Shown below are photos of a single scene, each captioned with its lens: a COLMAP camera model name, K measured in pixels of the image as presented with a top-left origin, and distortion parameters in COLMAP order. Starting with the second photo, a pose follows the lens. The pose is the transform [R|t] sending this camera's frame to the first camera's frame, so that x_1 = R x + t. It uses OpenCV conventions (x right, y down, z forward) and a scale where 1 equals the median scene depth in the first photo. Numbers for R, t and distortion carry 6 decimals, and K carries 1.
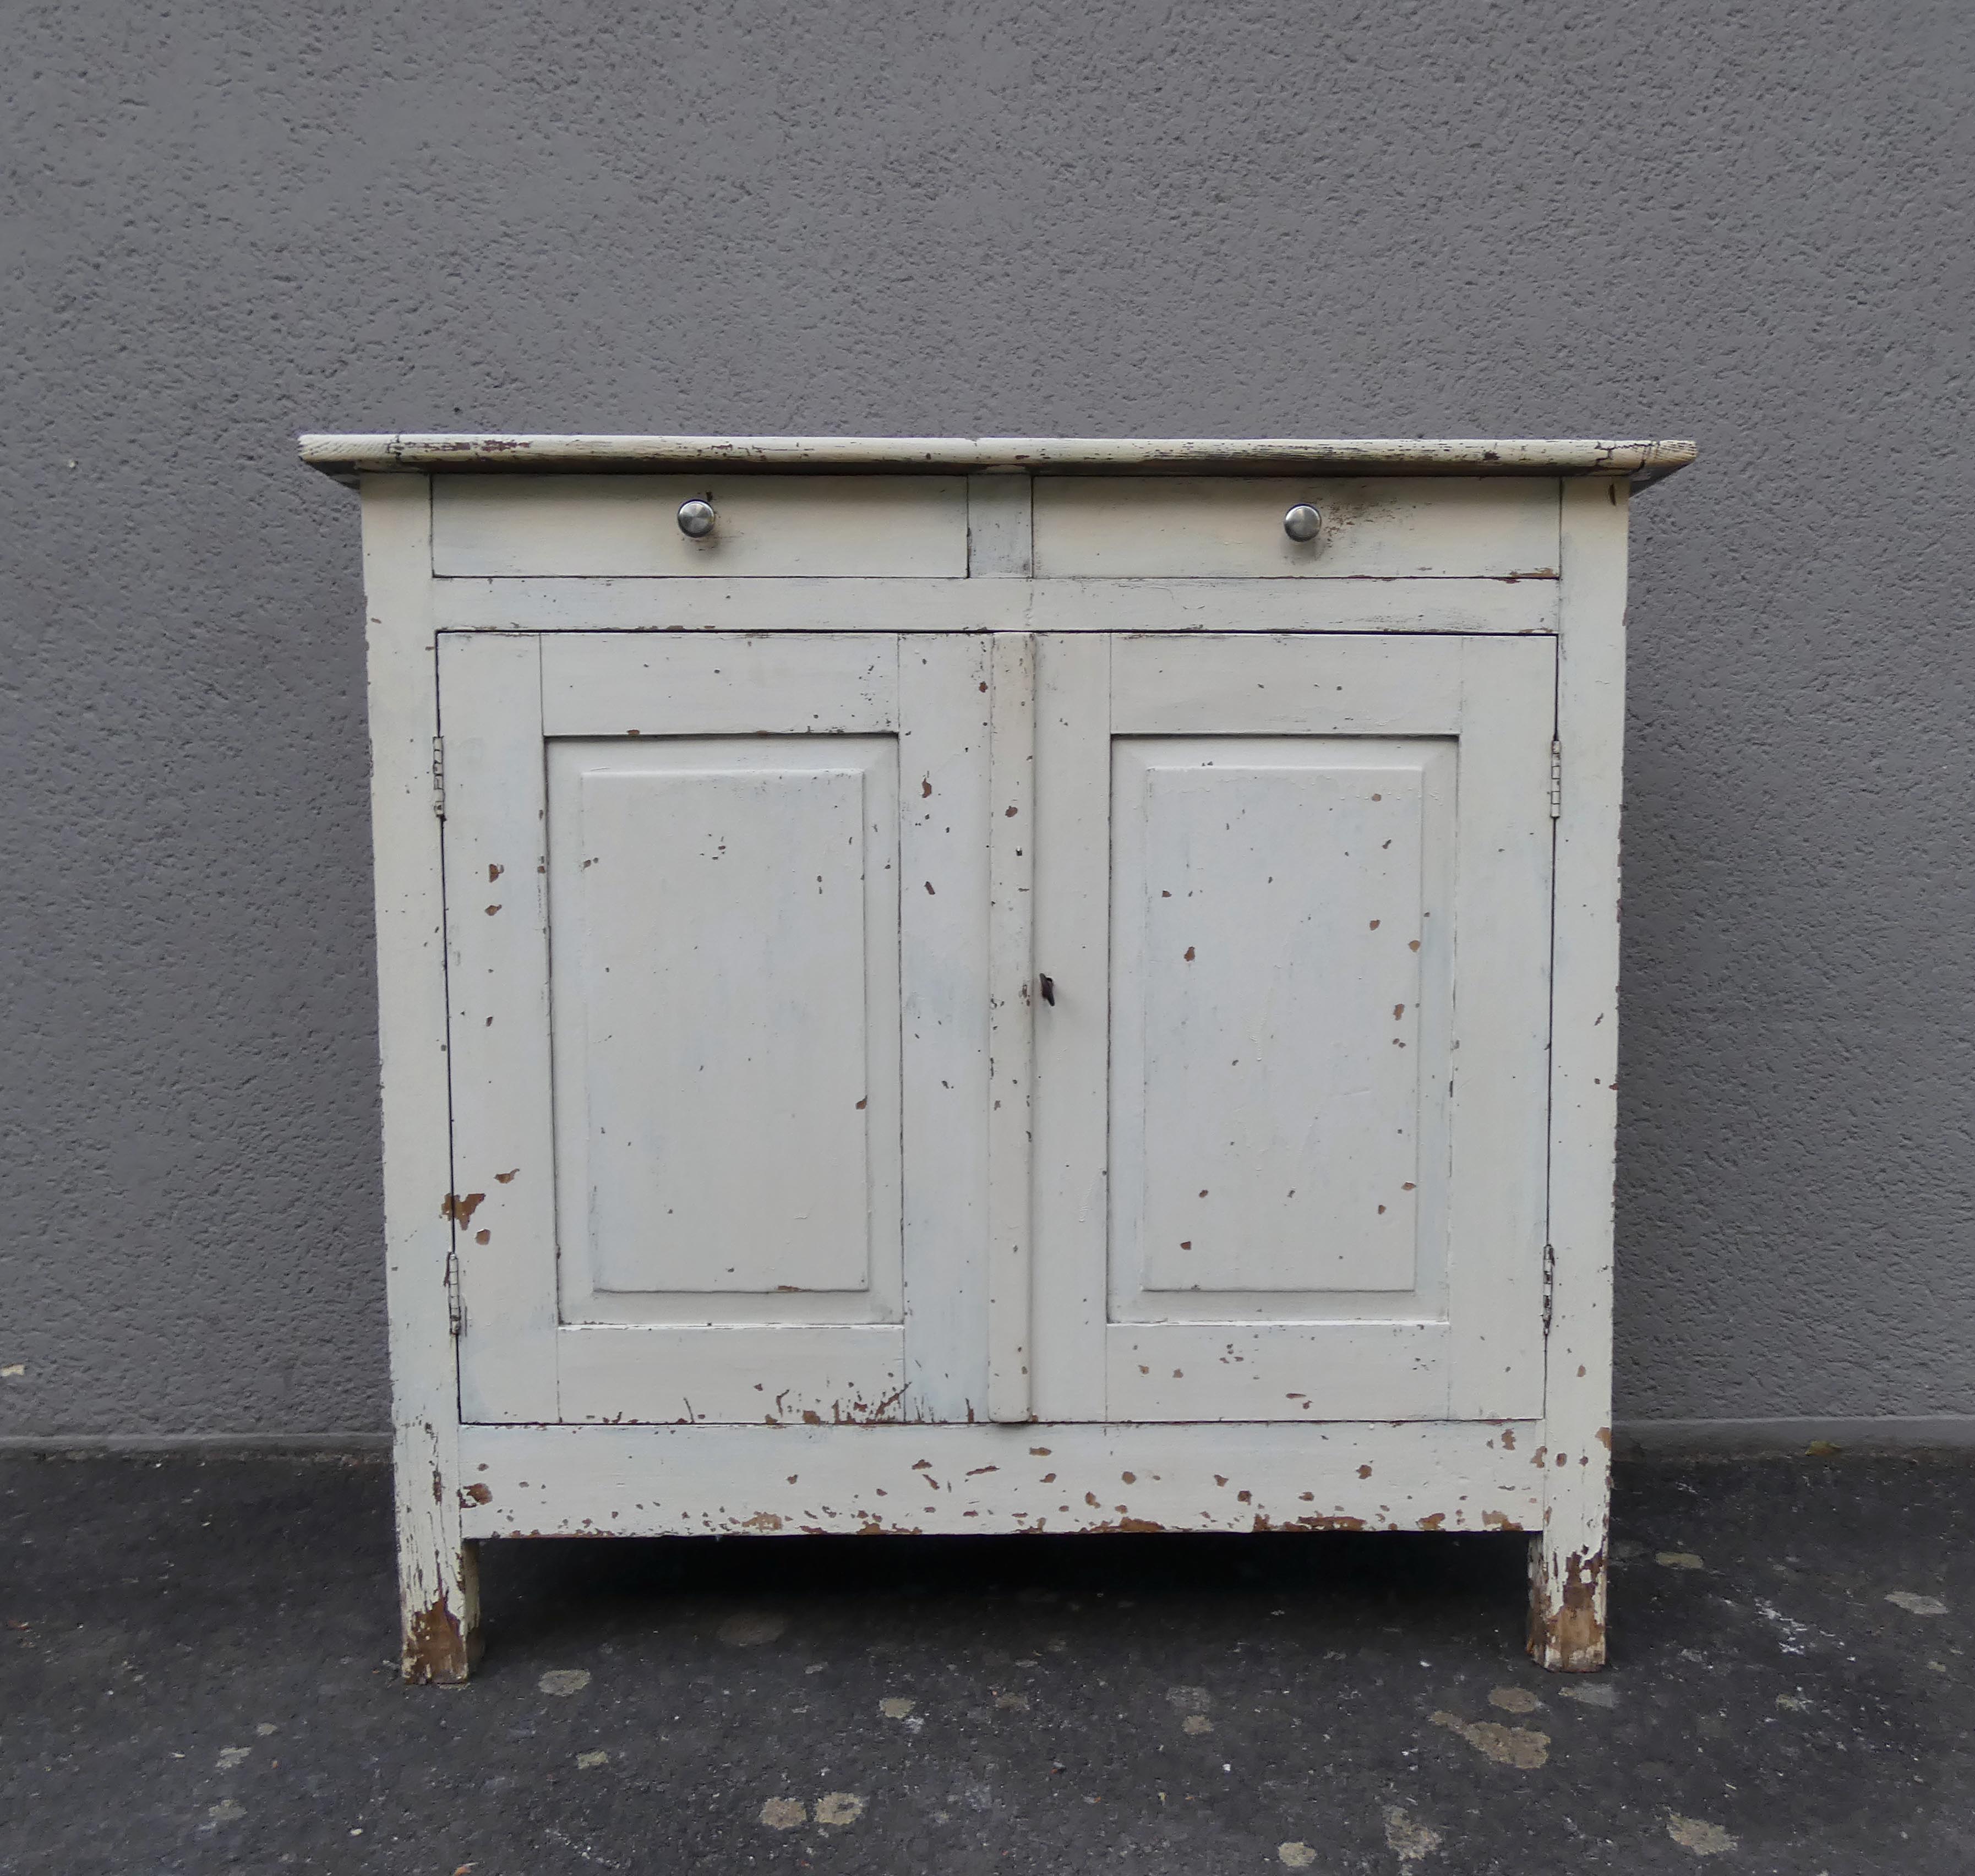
lens RADIAL K [[1570.2, 0, 987.5], [0, 1570.2, 938.0], [0, 0, 1]] dist [0.003144, -0.008700]
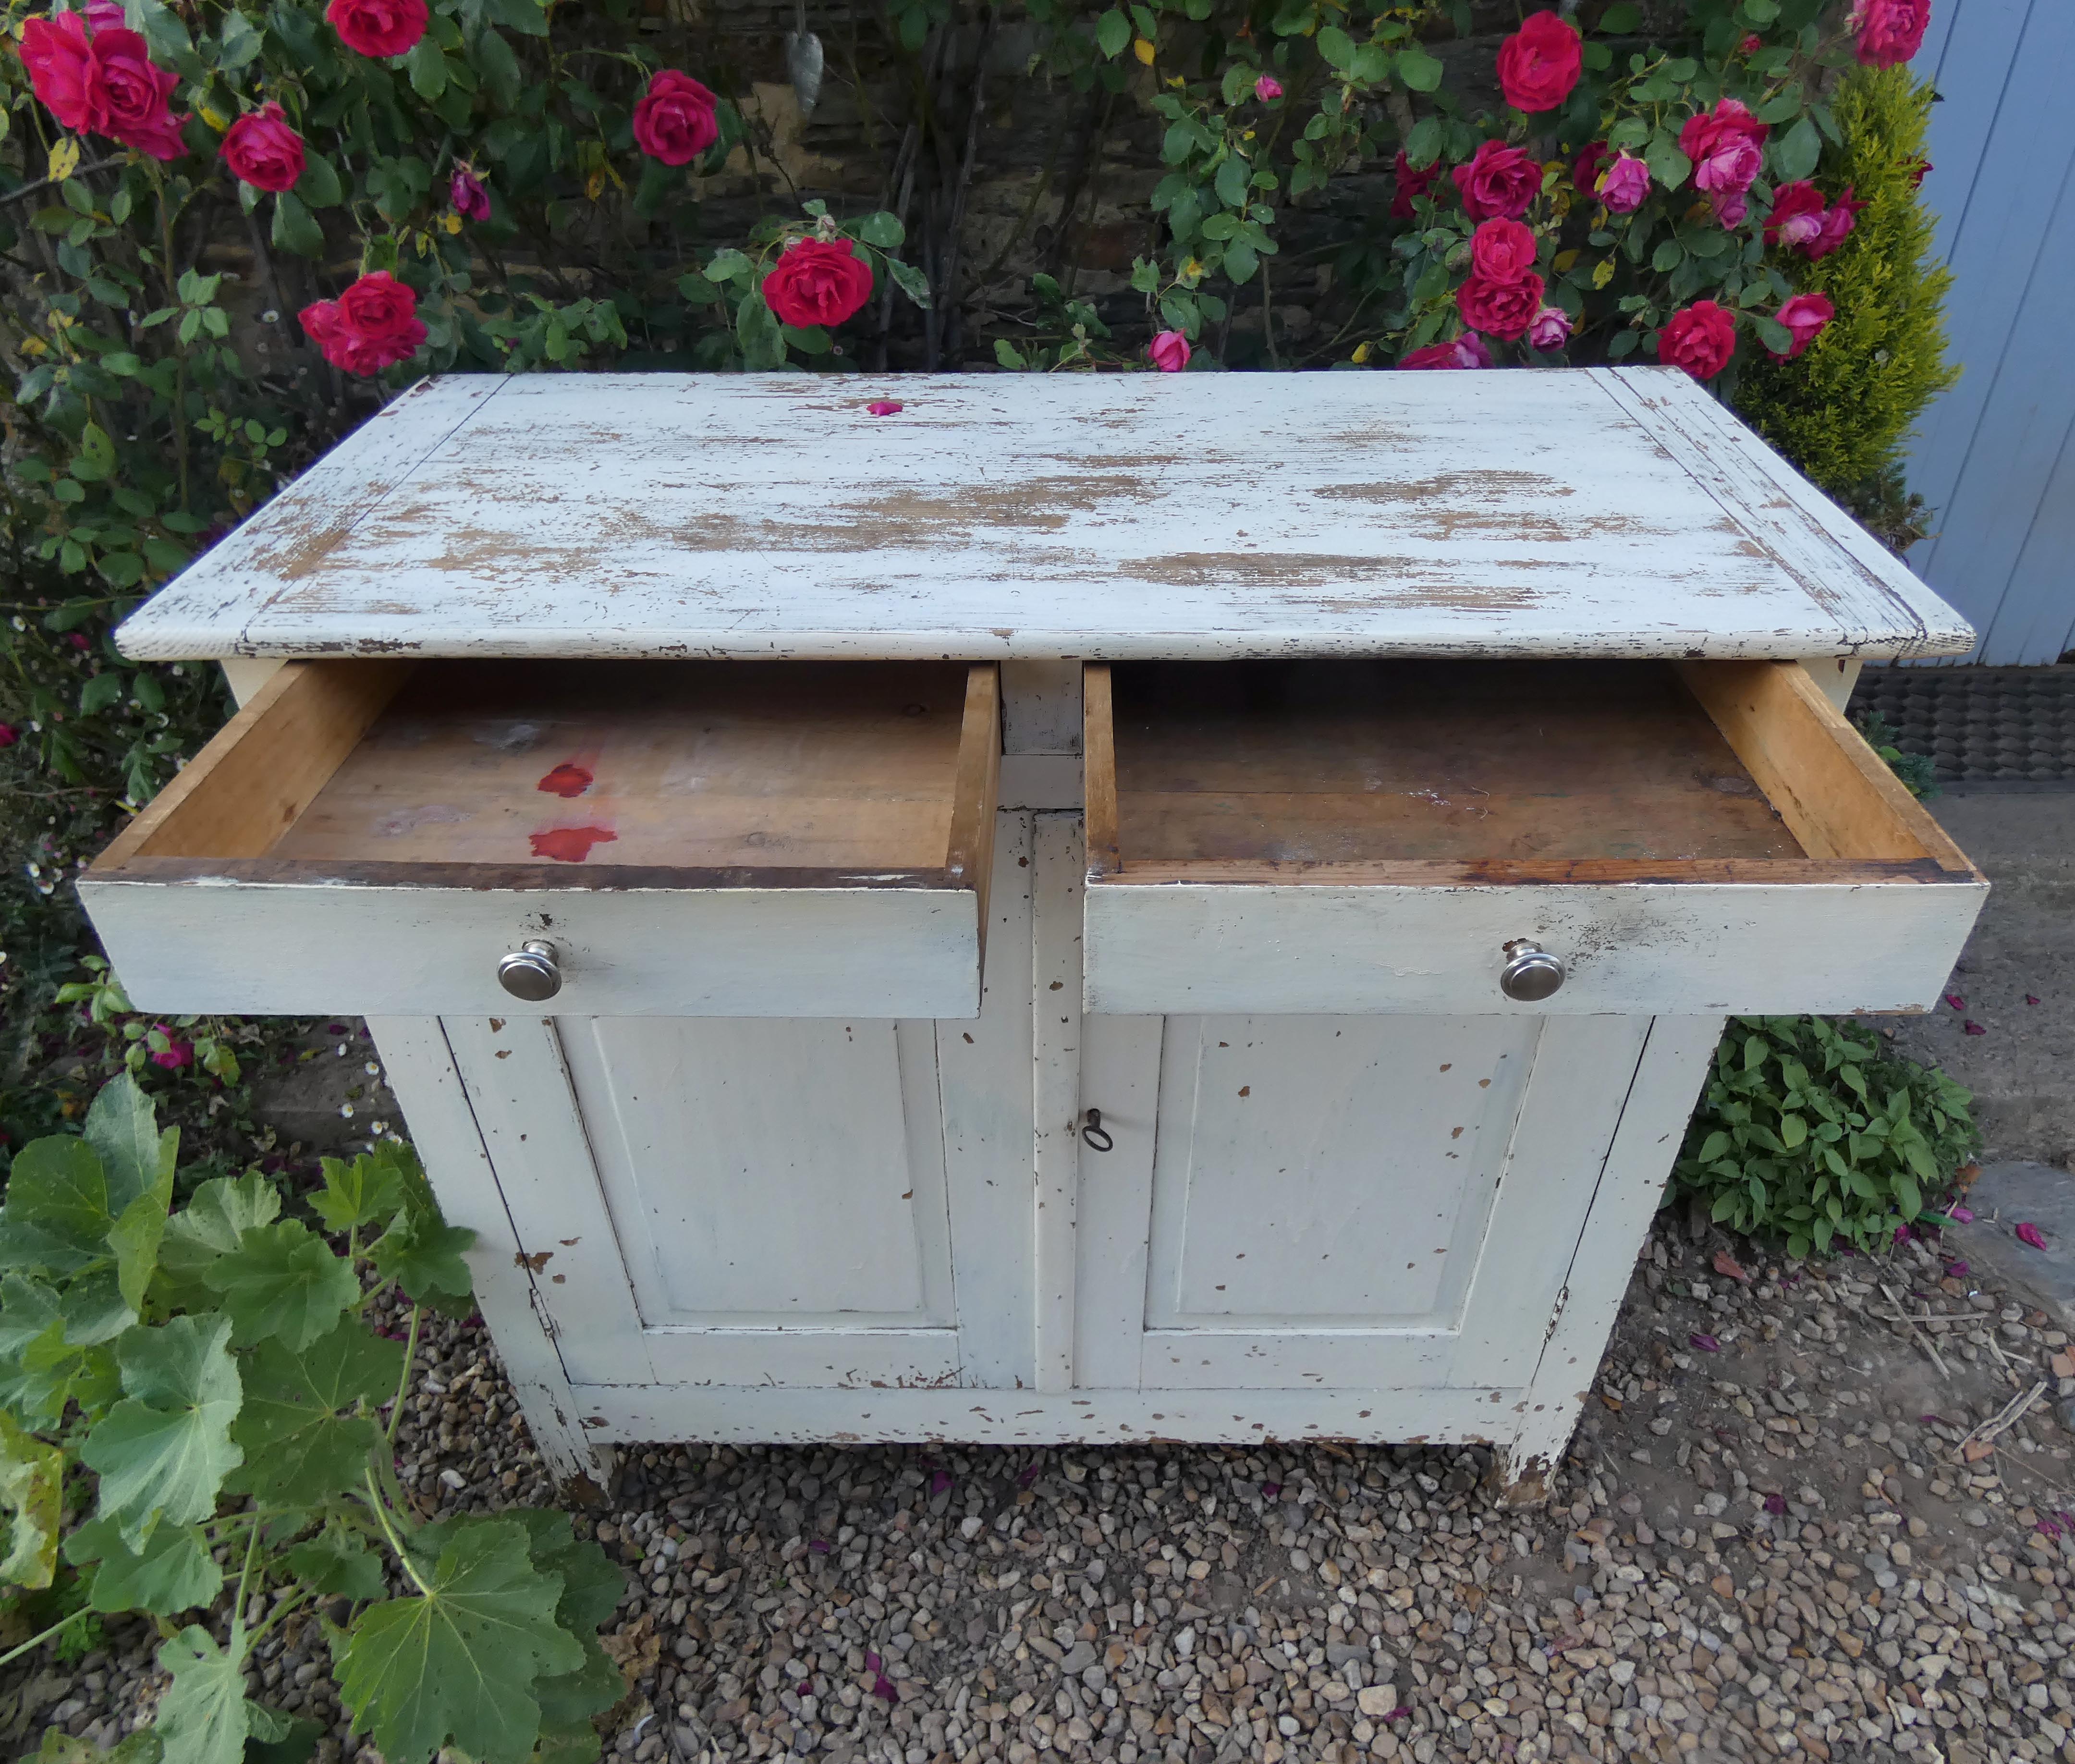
lens RADIAL K [[1404.5, 0, 1048.0], [0, 1404.5, 870.4], [0, 0, 1]] dist [-0.005592, 0.001938]
pose [[0.999866, 0.008484, -0.014023, 0.020539], [0.000425, 0.841873, 0.539676, -0.547814], [0.016384, -0.539609, 0.841756, 0.351000]]
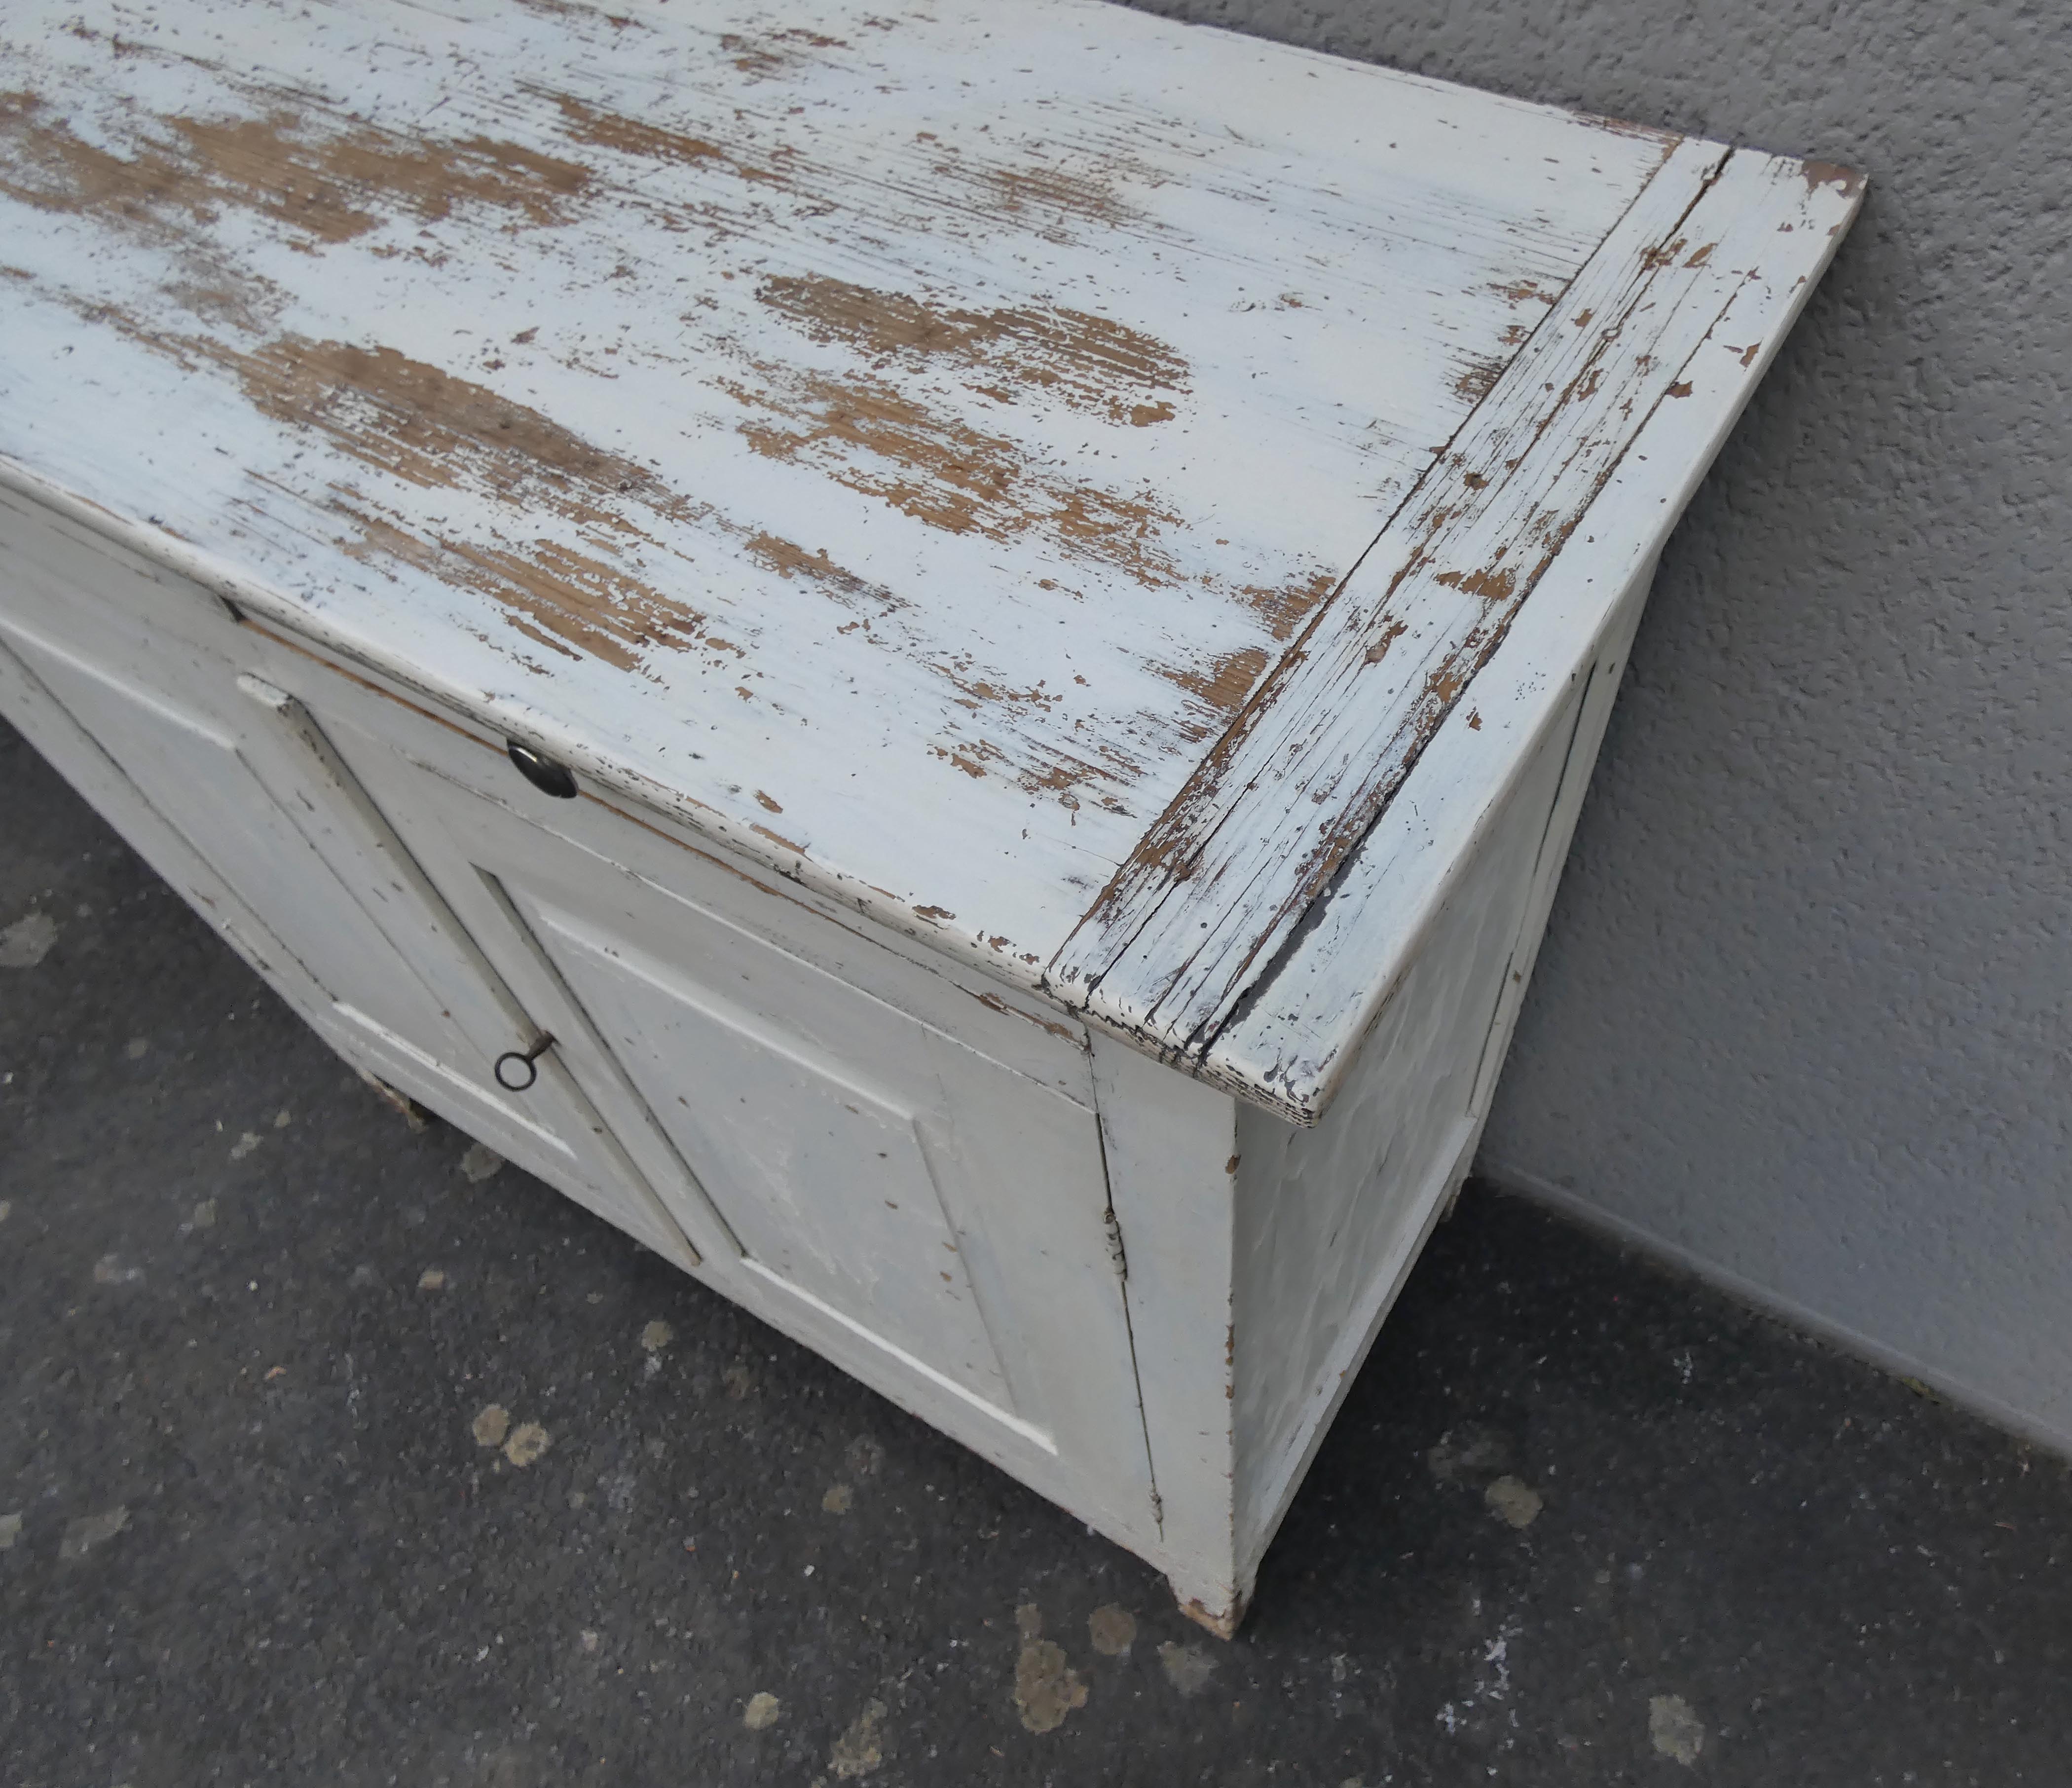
lens RADIAL K [[1445.5, 0, 1220.0], [0, 1445.5, 899.1], [0, 0, 1]] dist [-0.009864, -0.002656]
pose [[0.863882, 0.402933, -0.302246, 0.478534], [-0.025990, 0.634917, 0.772143, -0.531914], [0.503023, -0.659186, 0.558966, 0.807439]]
